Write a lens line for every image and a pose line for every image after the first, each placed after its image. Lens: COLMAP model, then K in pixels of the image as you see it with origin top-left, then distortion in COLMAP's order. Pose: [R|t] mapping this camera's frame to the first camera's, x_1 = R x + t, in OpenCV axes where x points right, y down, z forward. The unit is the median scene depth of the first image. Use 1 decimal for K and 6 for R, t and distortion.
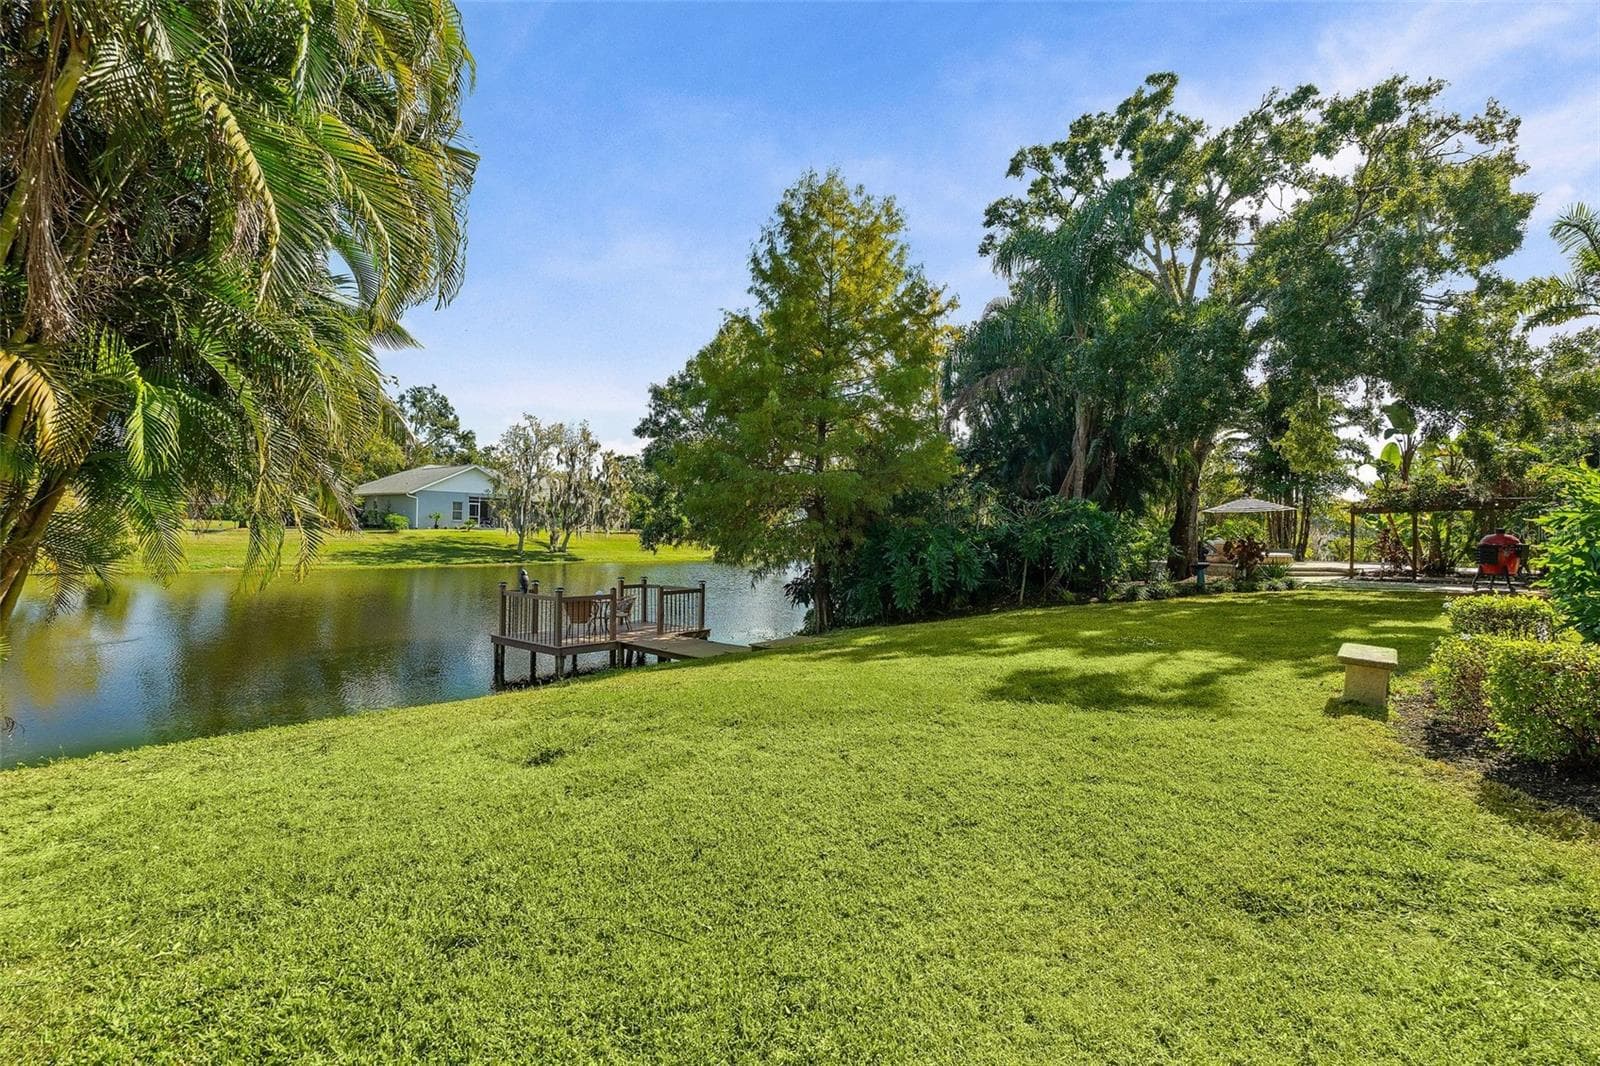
lens RADIAL K [[703.7, 0, 790.5], [0, 703.7, 529.0], [0, 0, 1]] dist [-0.003199, -0.000142]
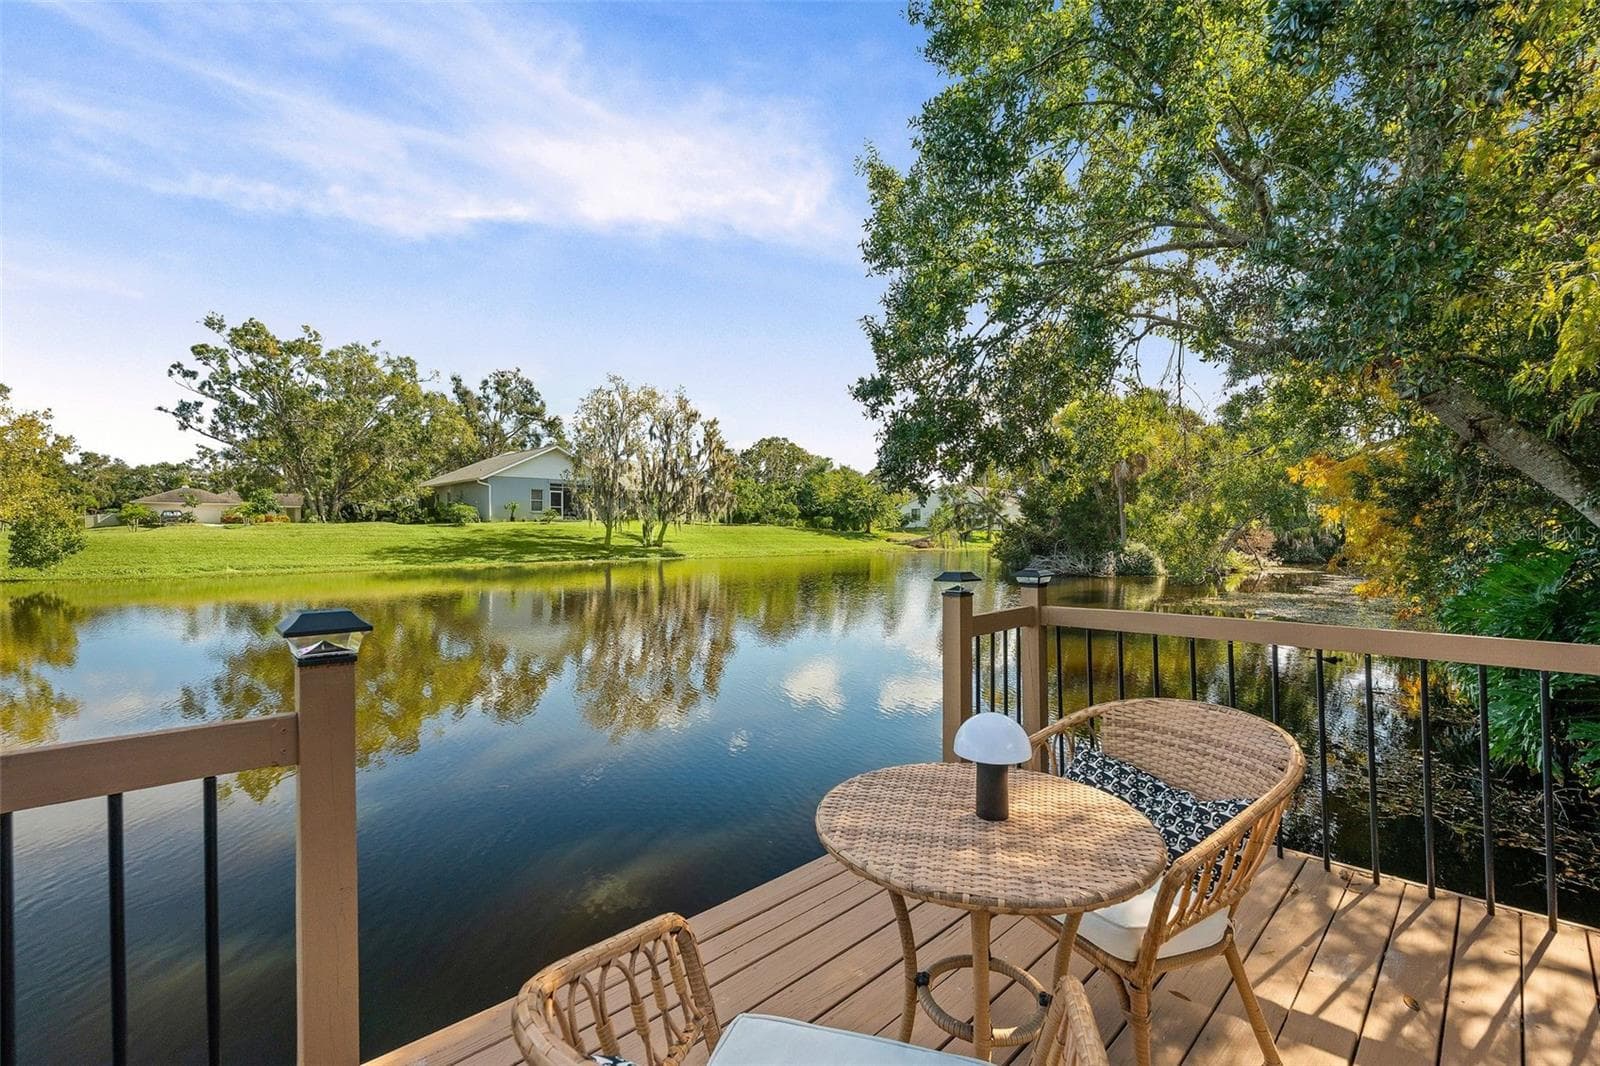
lens RADIAL K [[740.7, 0, 800.0], [0, 740.7, 533.0], [0, 0, 1]] dist [0.032540, -0.000057]
pose [[0.992031, -0.015583, -0.125028, -0.051735], [0.016987, 0.999804, 0.010173, 0.010996], [0.124845, -0.012216, 0.992101, 0.163109]]
